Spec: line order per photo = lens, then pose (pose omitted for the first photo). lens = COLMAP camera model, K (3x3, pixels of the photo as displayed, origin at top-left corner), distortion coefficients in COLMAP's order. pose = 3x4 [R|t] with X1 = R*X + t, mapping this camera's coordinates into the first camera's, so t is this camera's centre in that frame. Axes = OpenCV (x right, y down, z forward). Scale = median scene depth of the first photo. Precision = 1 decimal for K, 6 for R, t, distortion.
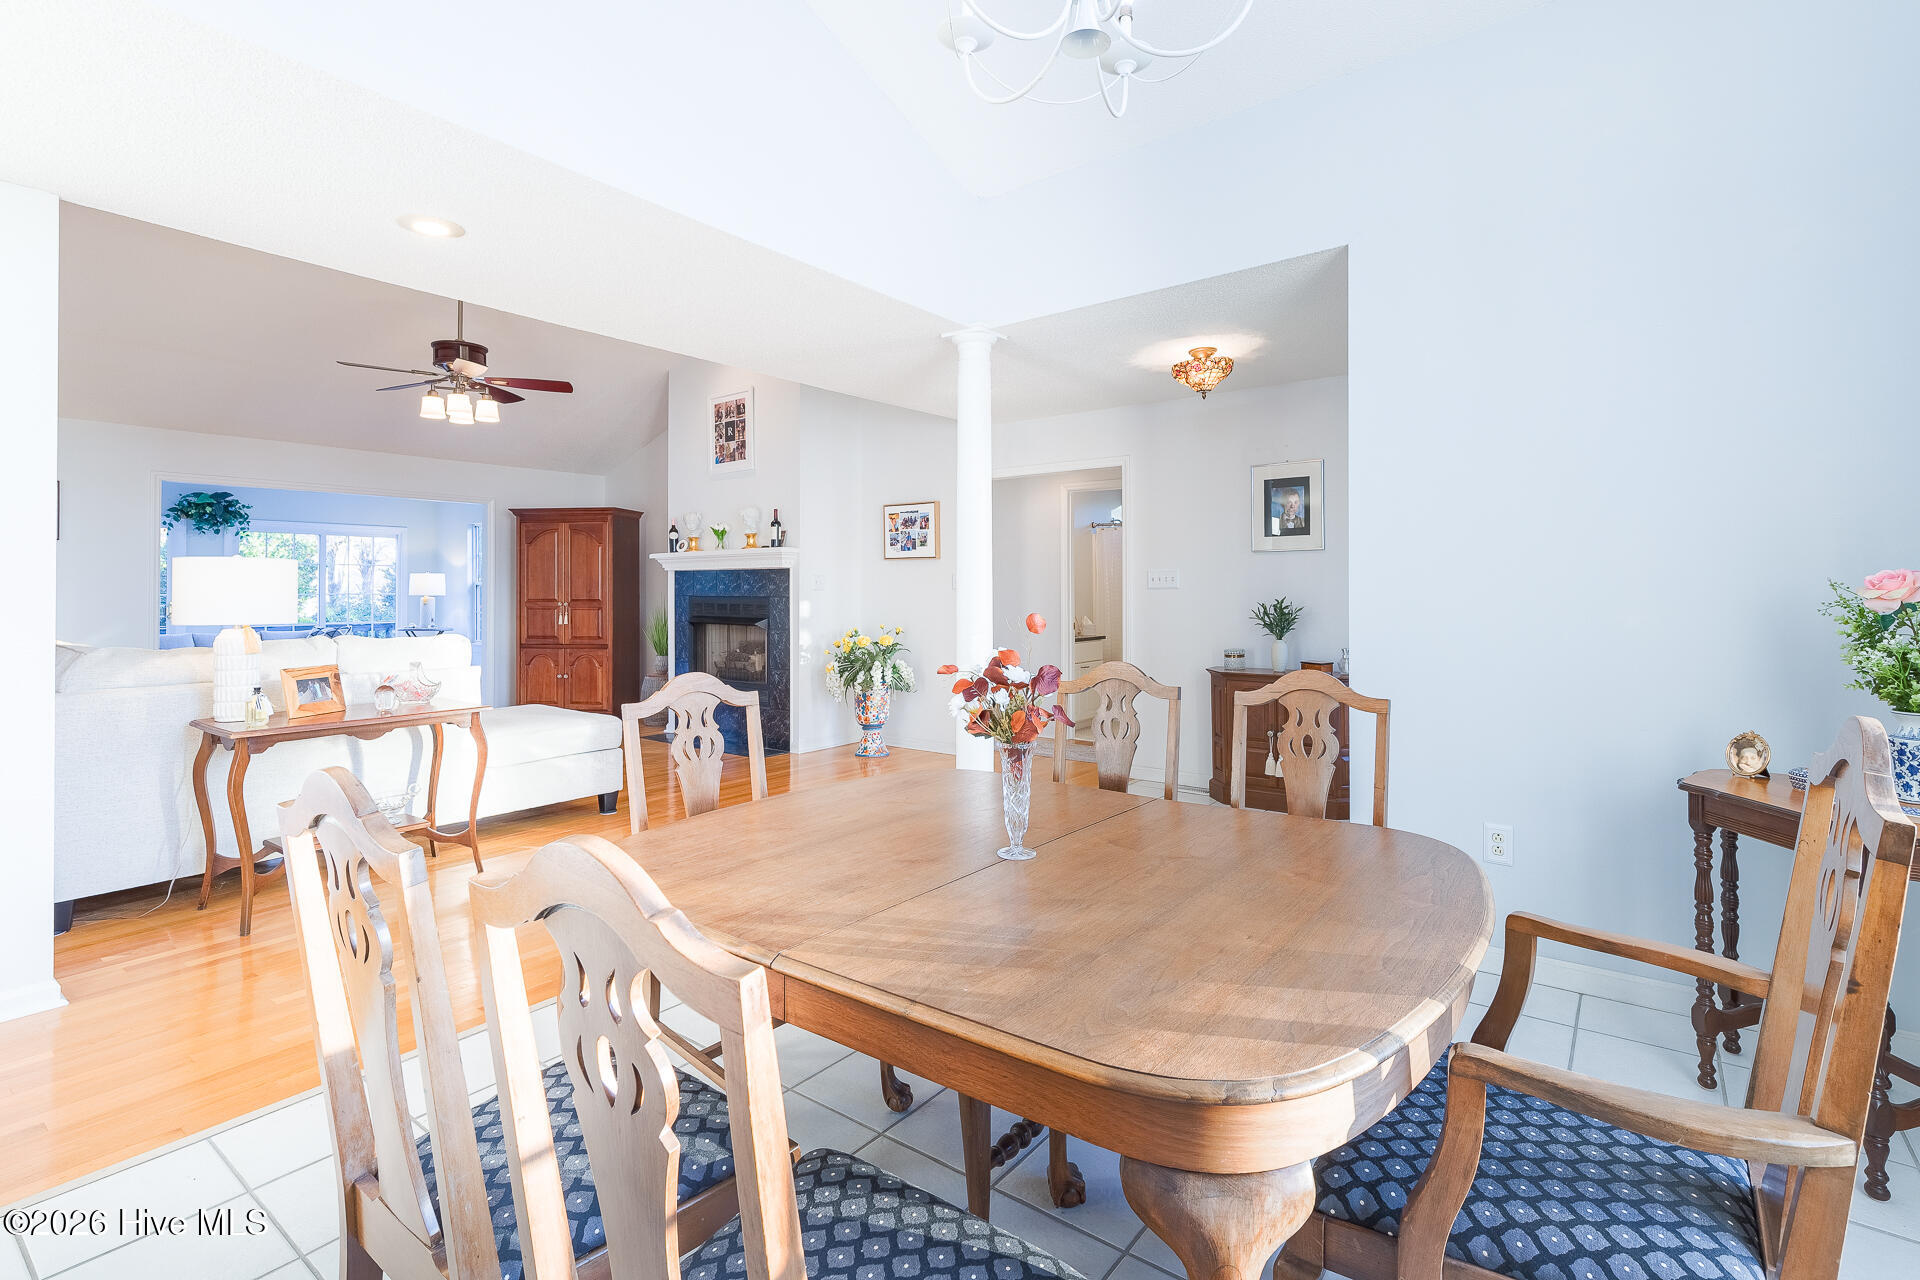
lens RADIAL K [[935.7, 0, 905.9], [0, 935.7, 582.1], [0, 0, 1]] dist [0.004661, 0.000305]
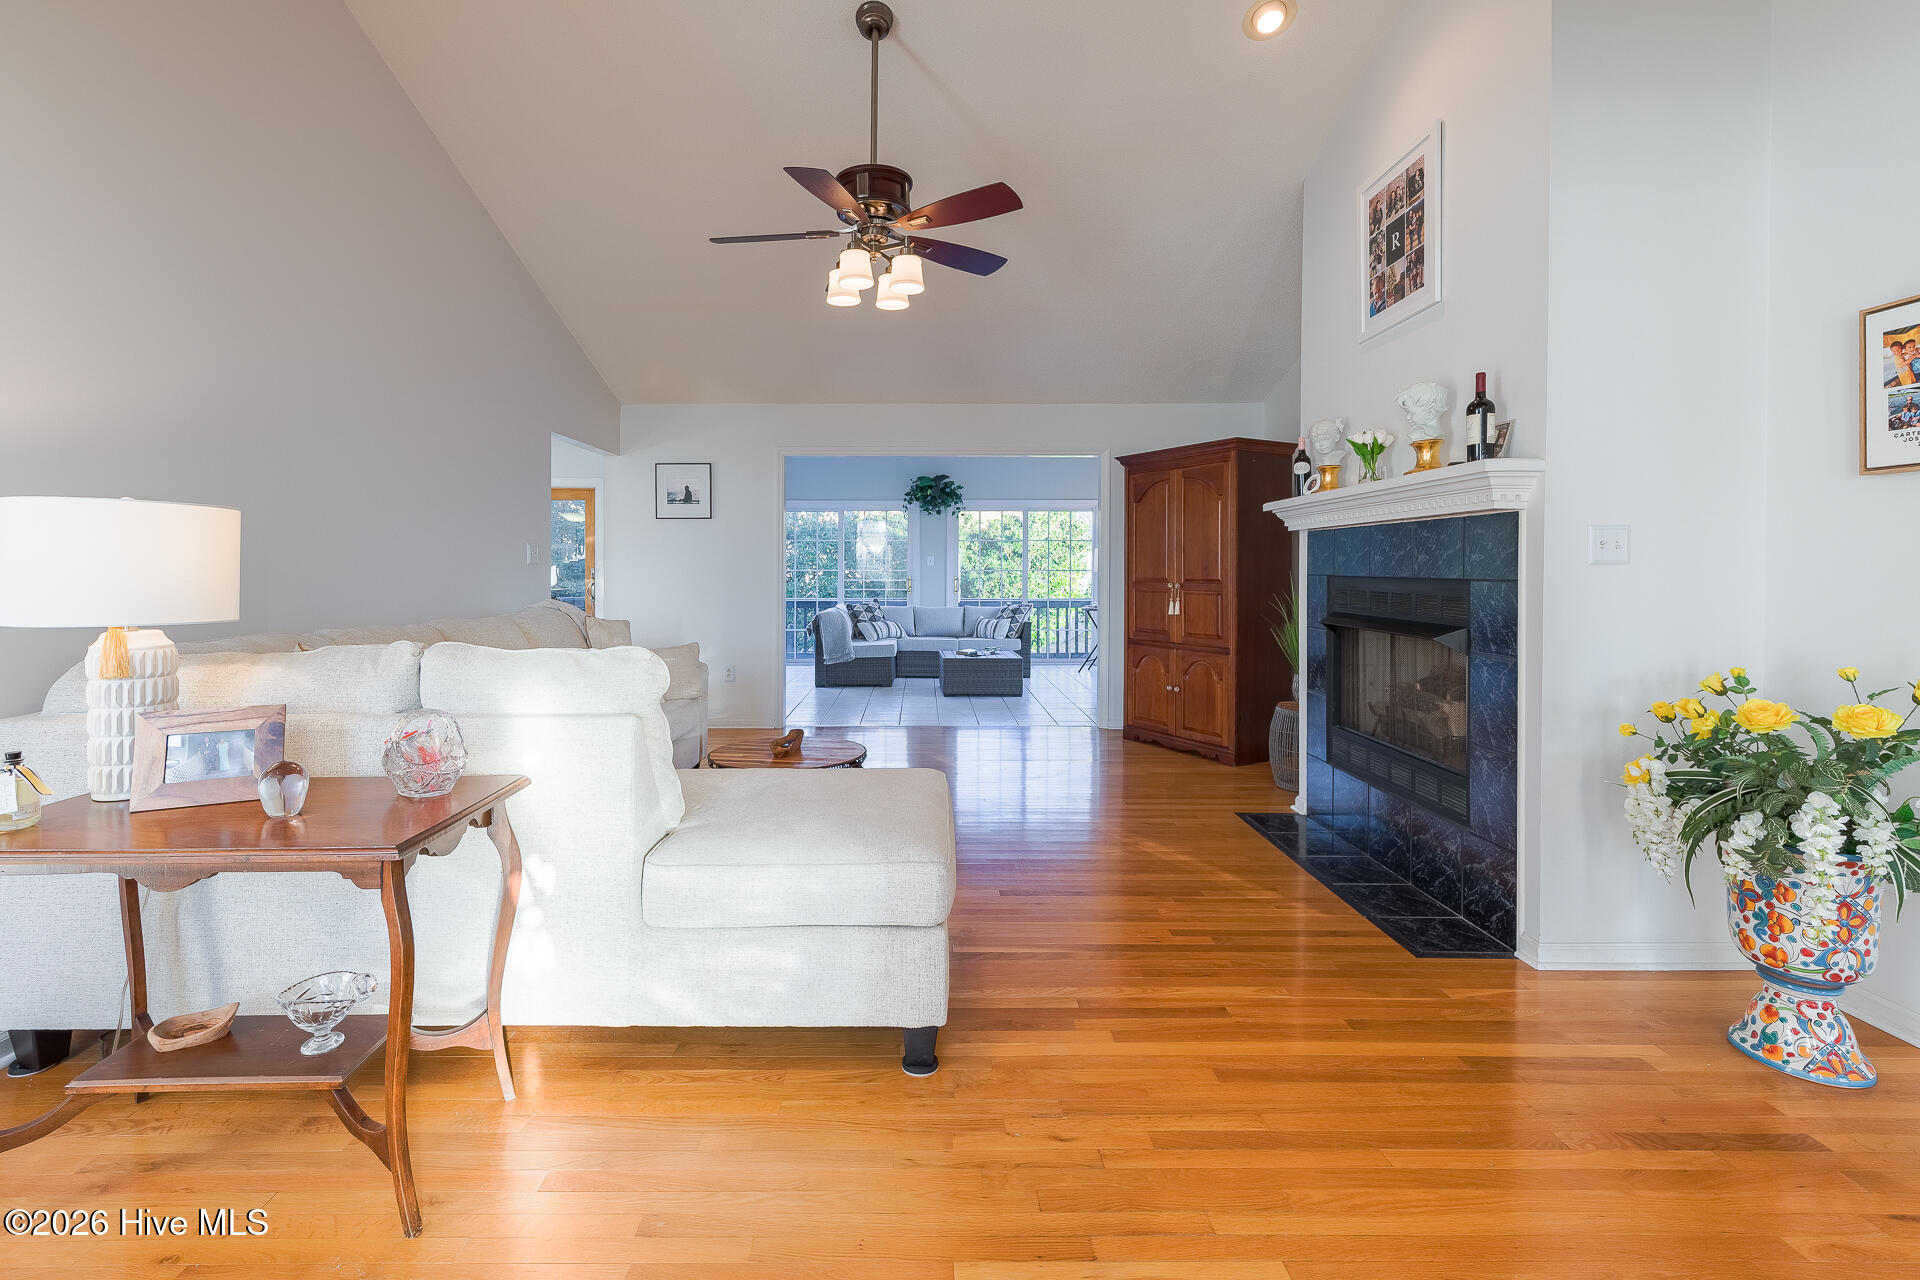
lens RADIAL K [[825.3, 0, 946.2], [0, 825.3, 577.4], [0, 0, 1]] dist [0.000555, 0.001410]
pose [[0.651335, 0.010220, -0.758721, -0.011383], [0.004500, 0.999840, 0.017331, 0.007129], [0.758777, -0.014703, 0.651185, 0.555570]]
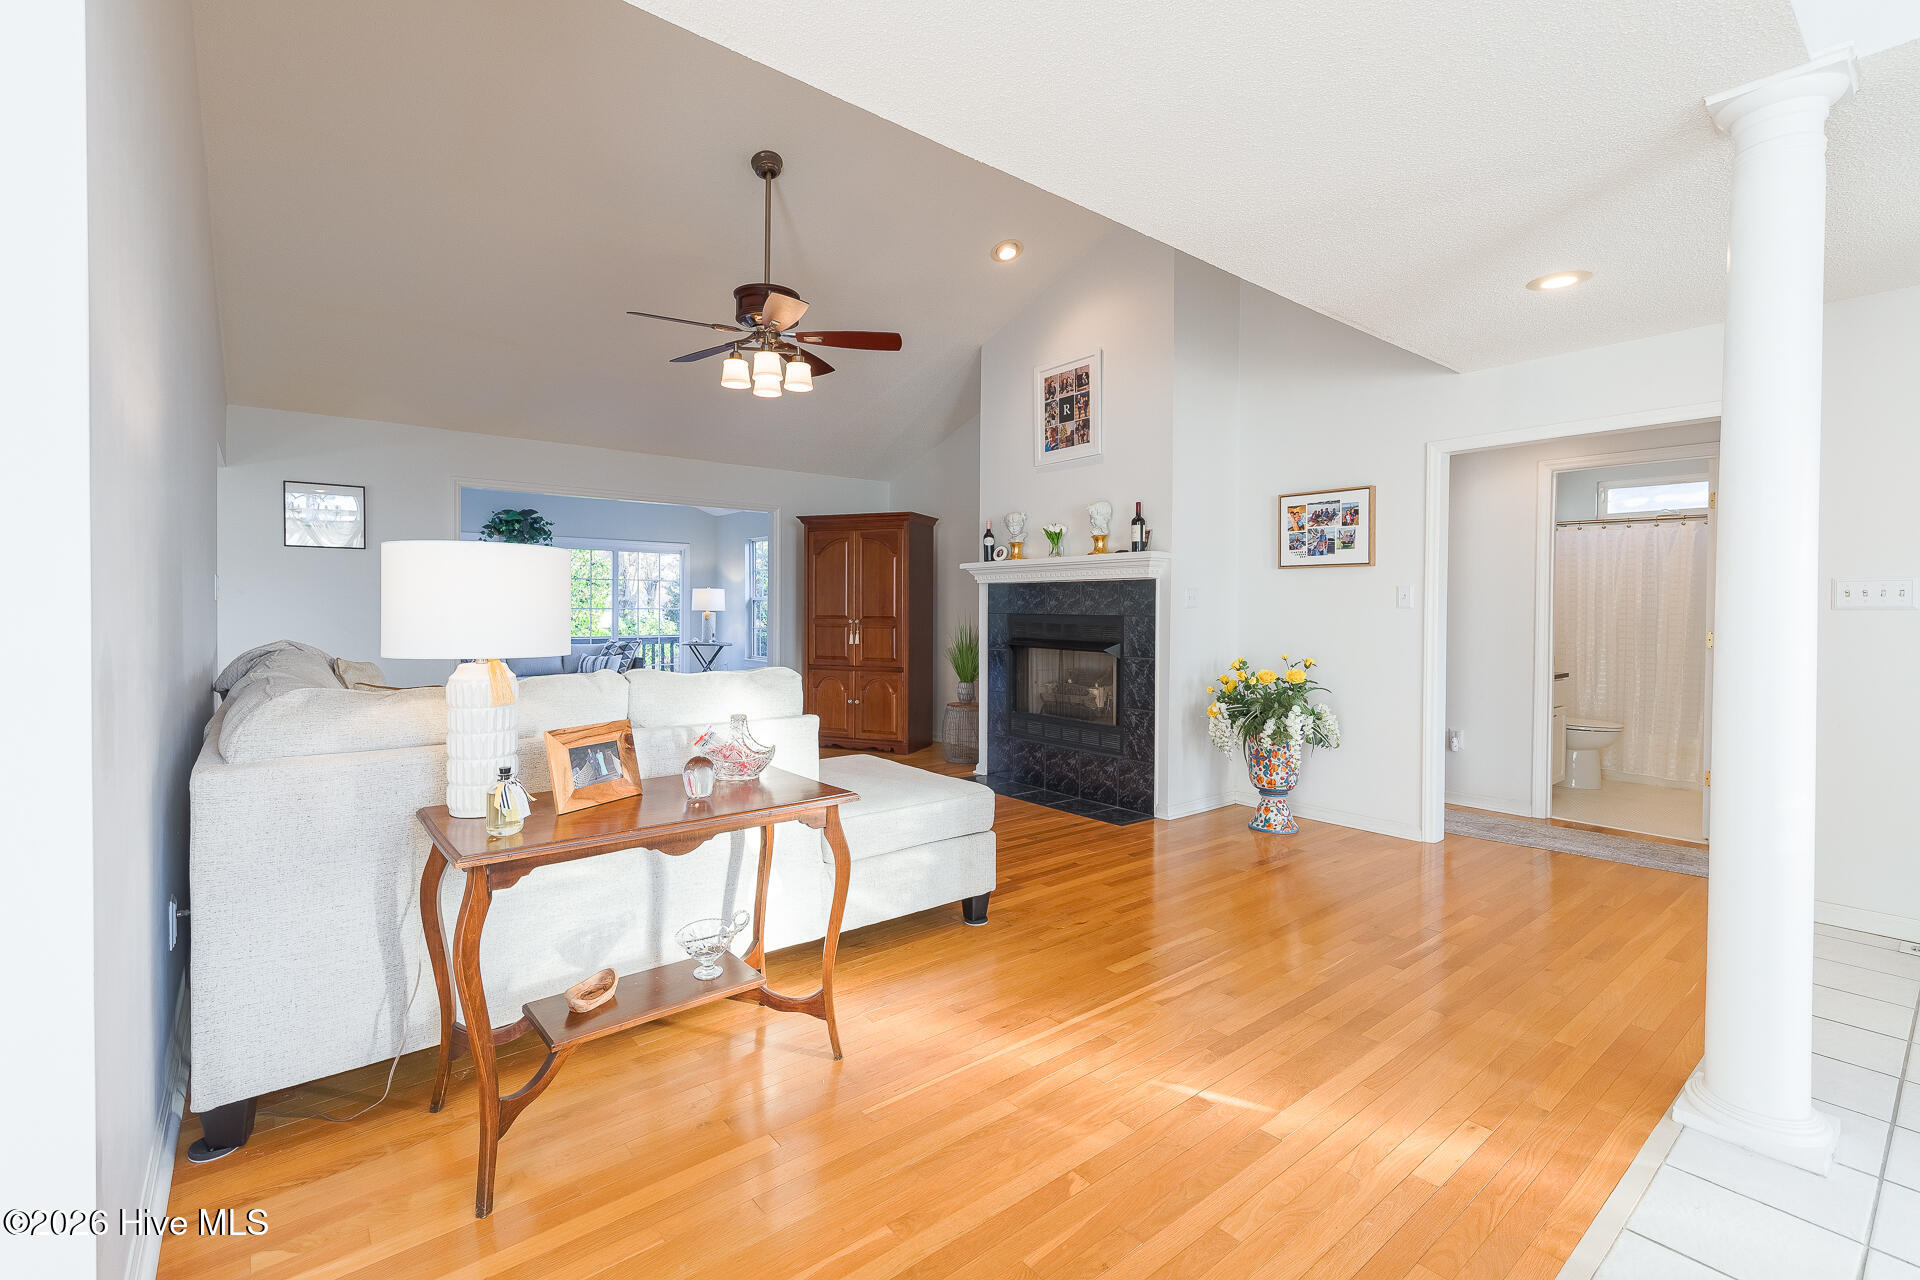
lens RADIAL K [[825.3, 0, 902.6], [0, 825.3, 620.7], [0, 0, 1]] dist [0.000555, 0.001410]
pose [[0.974977, 0.010561, -0.222054, -0.171702], [-0.005270, 0.999688, 0.024409, 0.003983], [0.222243, -0.022628, 0.974729, 0.282716]]
